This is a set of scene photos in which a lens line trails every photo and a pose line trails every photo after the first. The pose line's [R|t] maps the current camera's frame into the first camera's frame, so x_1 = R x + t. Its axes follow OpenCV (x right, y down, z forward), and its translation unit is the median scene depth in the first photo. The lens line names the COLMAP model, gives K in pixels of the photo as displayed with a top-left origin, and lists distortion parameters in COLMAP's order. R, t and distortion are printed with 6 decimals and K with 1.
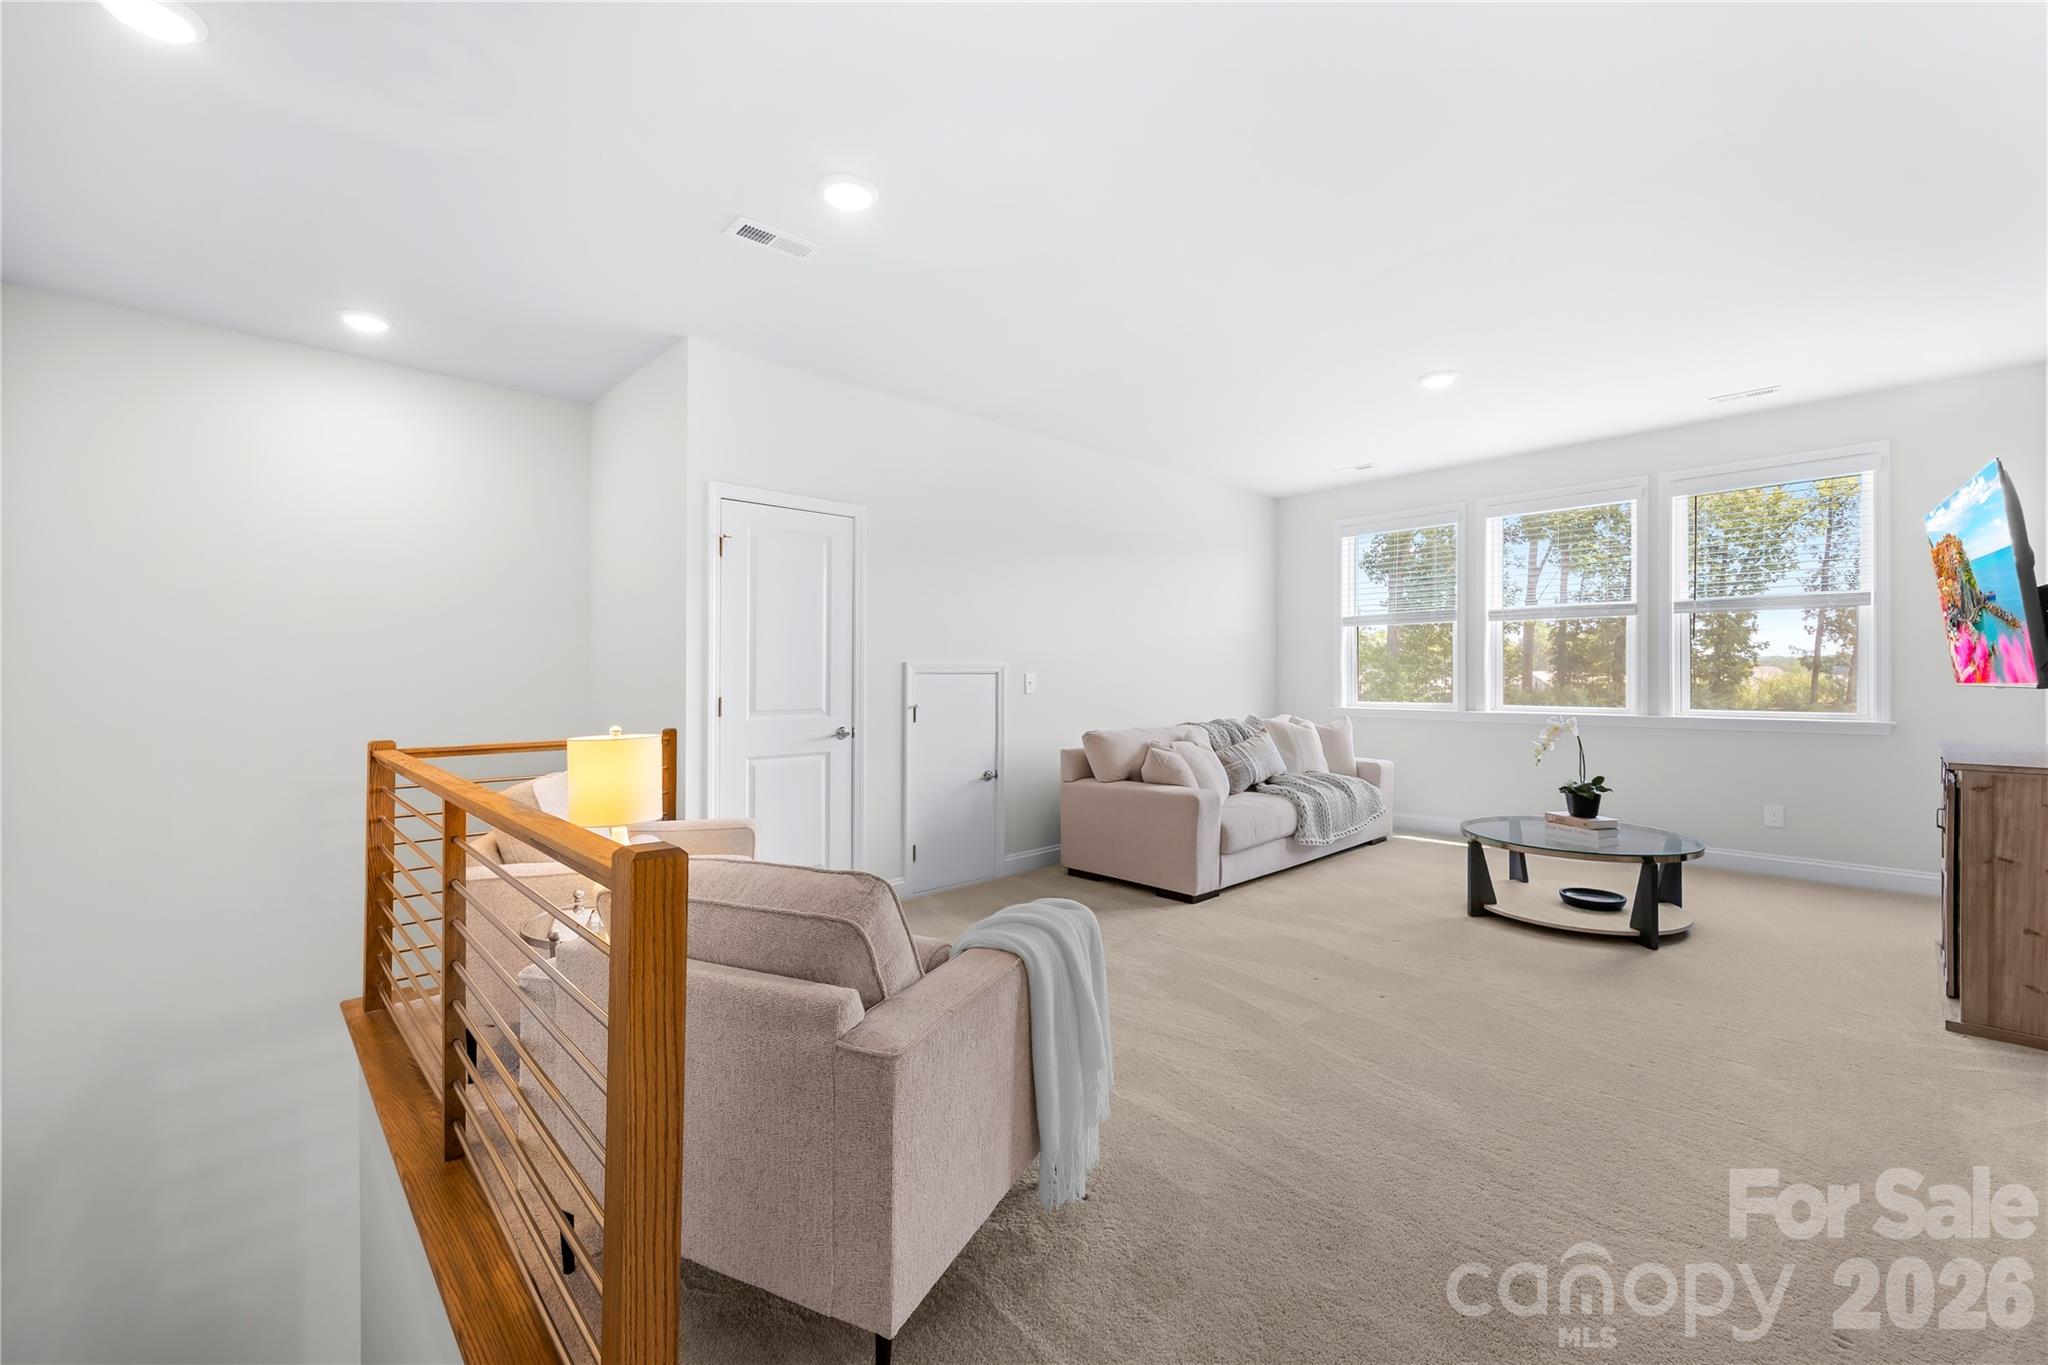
lens RADIAL K [[814.8, 0, 1013.4], [0, 814.8, 669.1], [0, 0, 1]] dist [0.005517, 0.000417]
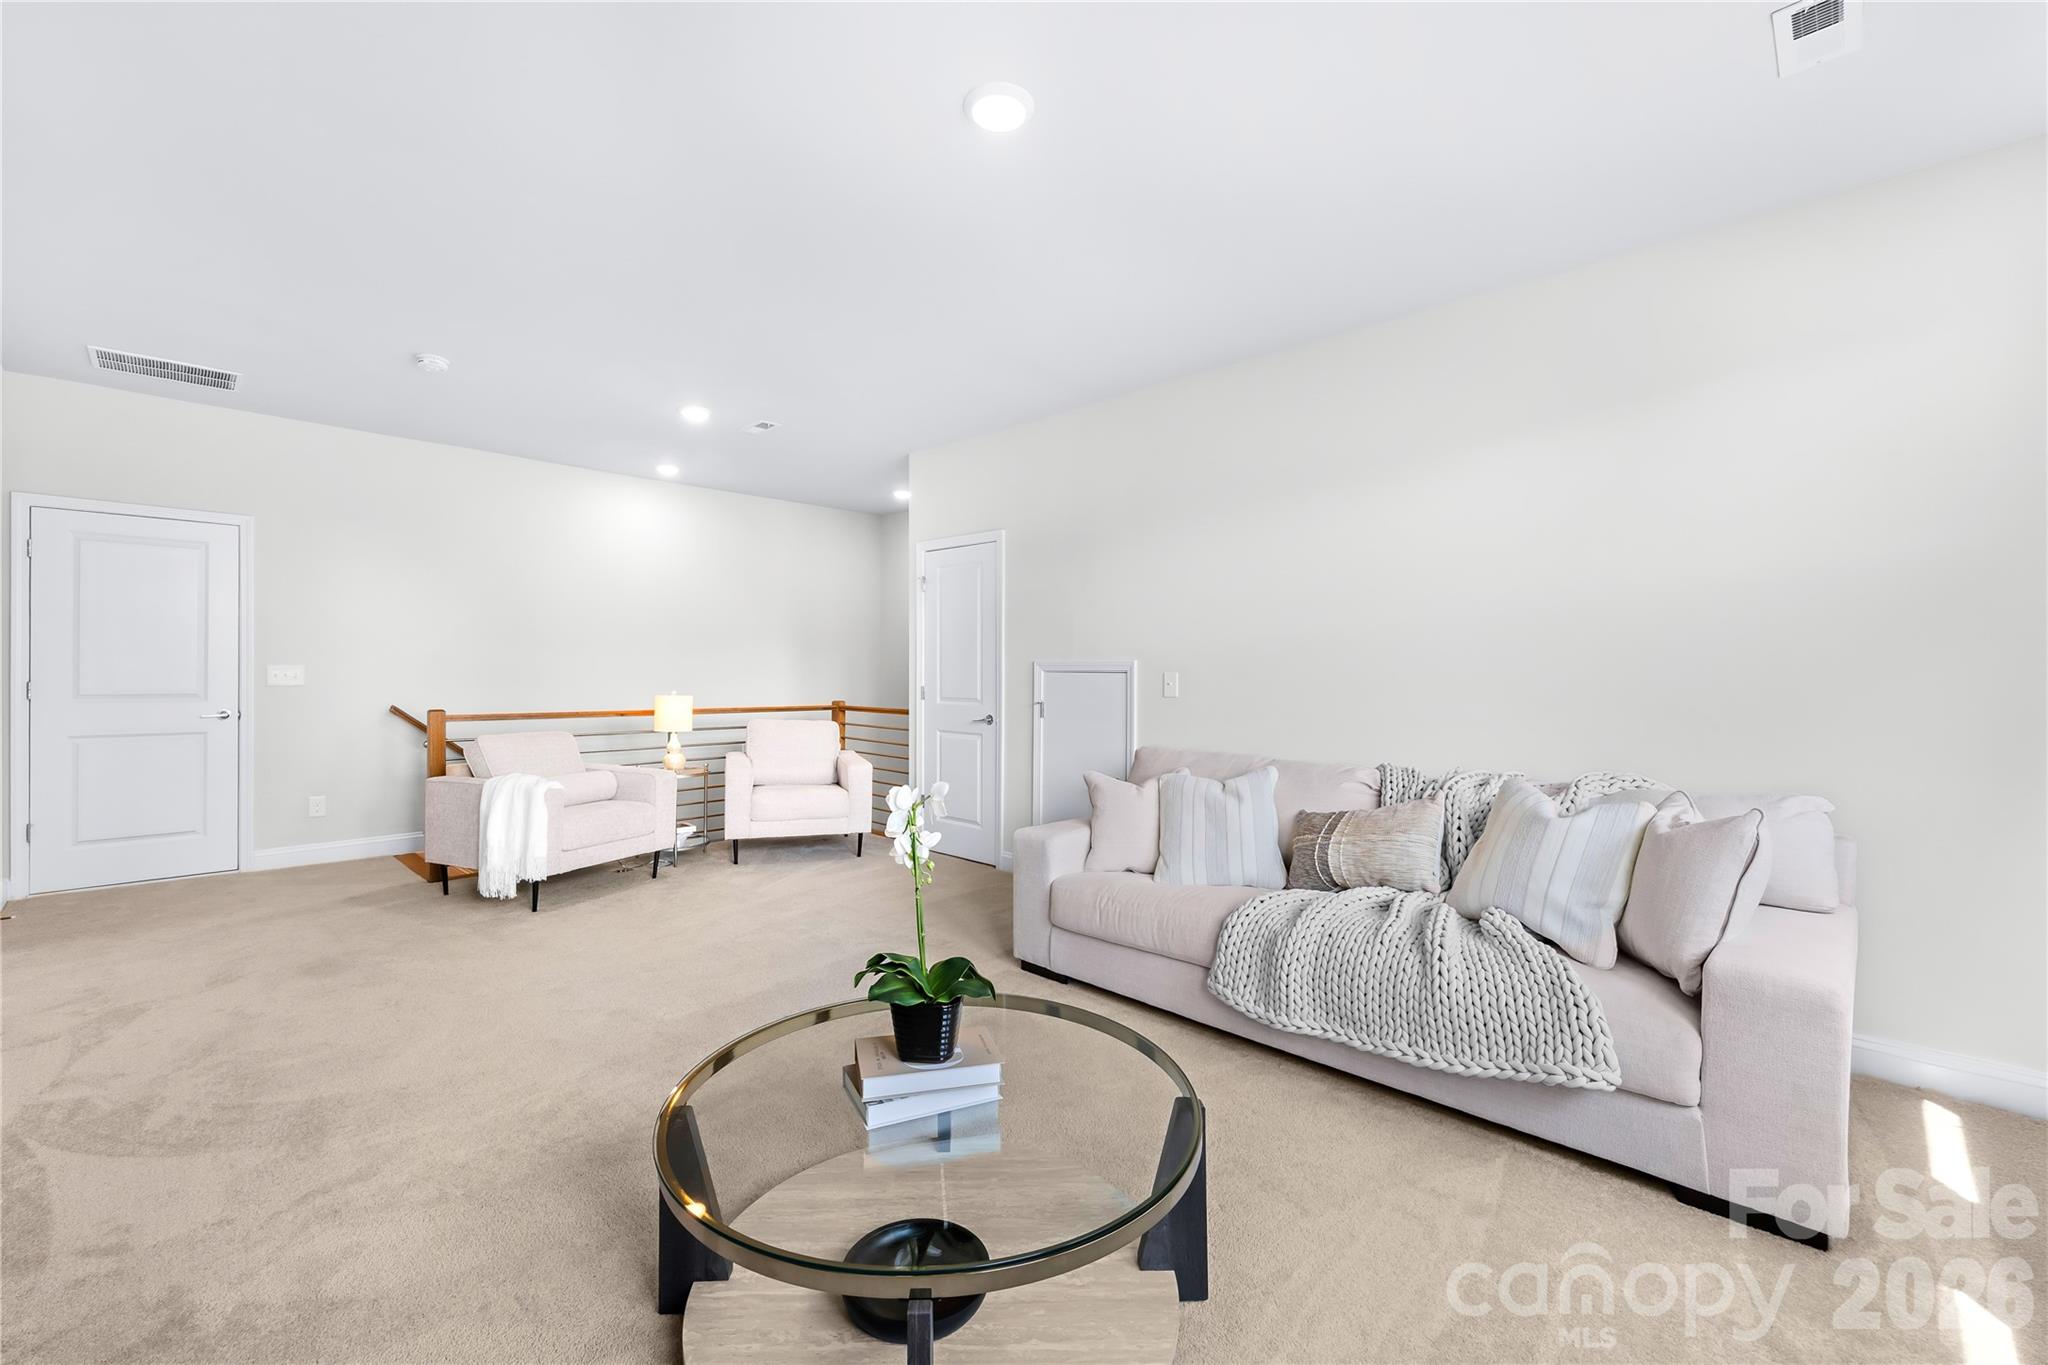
lens RADIAL K [[814.8, 0, 1013.4], [0, 814.8, 669.1], [0, 0, 1]] dist [0.005517, 0.000417]
pose [[0.060795, -0.007346, -0.998123, 0.944829], [-0.009082, 0.999927, -0.007912, 0.011366], [0.998109, 0.009546, 0.060724, 0.899465]]
